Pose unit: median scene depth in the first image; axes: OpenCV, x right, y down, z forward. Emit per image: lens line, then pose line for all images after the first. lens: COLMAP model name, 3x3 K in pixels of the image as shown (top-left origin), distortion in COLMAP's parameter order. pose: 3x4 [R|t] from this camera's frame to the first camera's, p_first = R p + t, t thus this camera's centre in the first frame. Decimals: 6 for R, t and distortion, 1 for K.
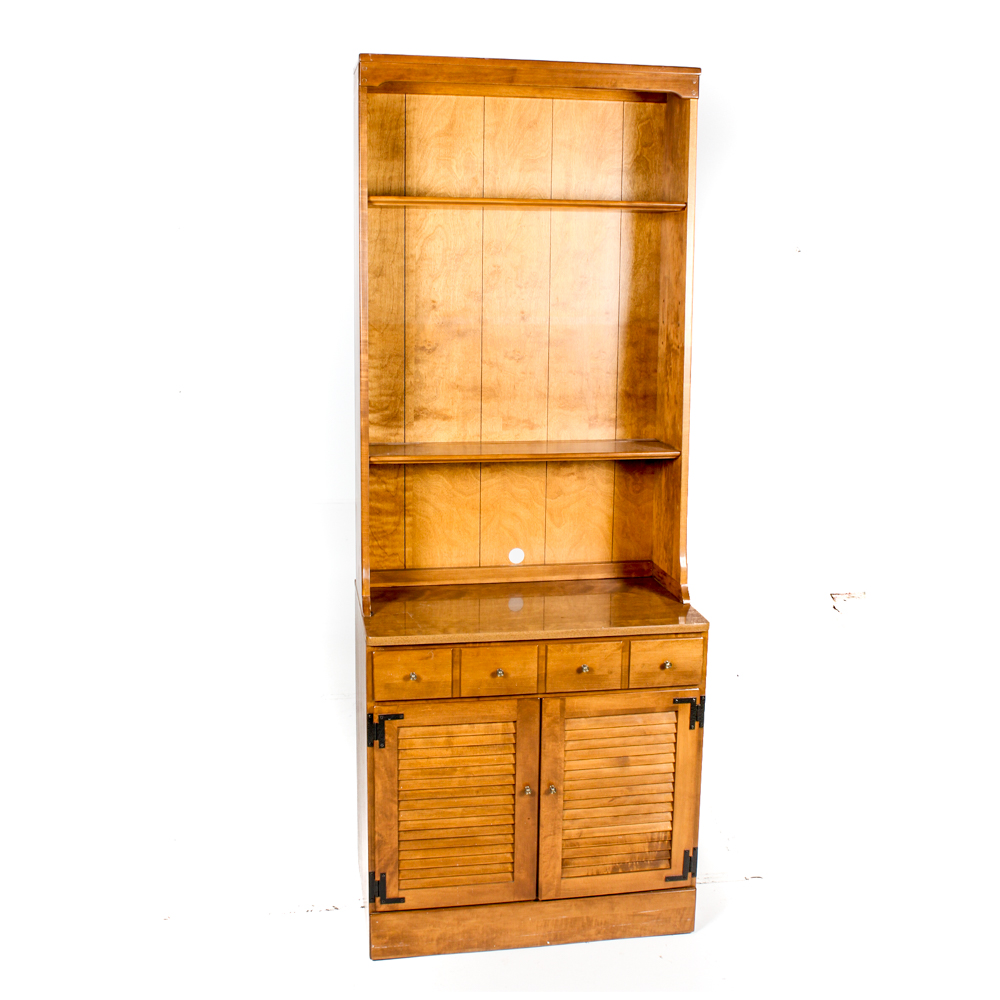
lens RADIAL K [[1311.0, 0, 502.1], [0, 1311.0, 498.2], [0, 0, 1]] dist [-0.016712, 0.000000]
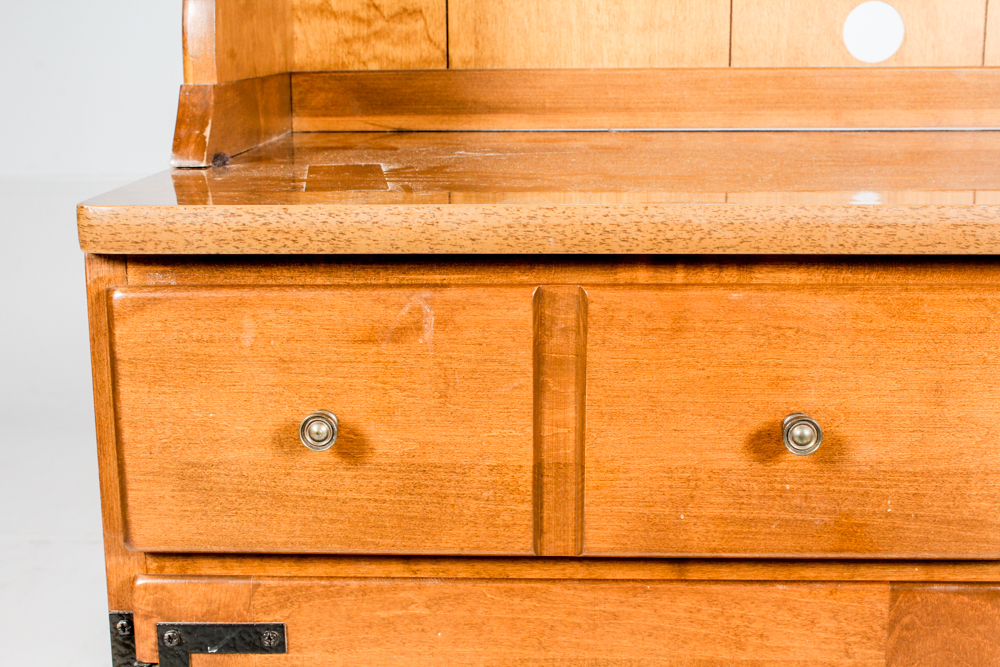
lens RADIAL K [[1424.3, 0, 498.1], [0, 1424.3, 331.5], [0, 0, 1]] dist [-0.007347, 0.000000]
pose [[0.977588, 0.024360, -0.209113, -0.001534], [-0.025504, 0.999671, -0.002779, 0.115663], [0.208976, 0.008050, 0.977888, 0.765312]]
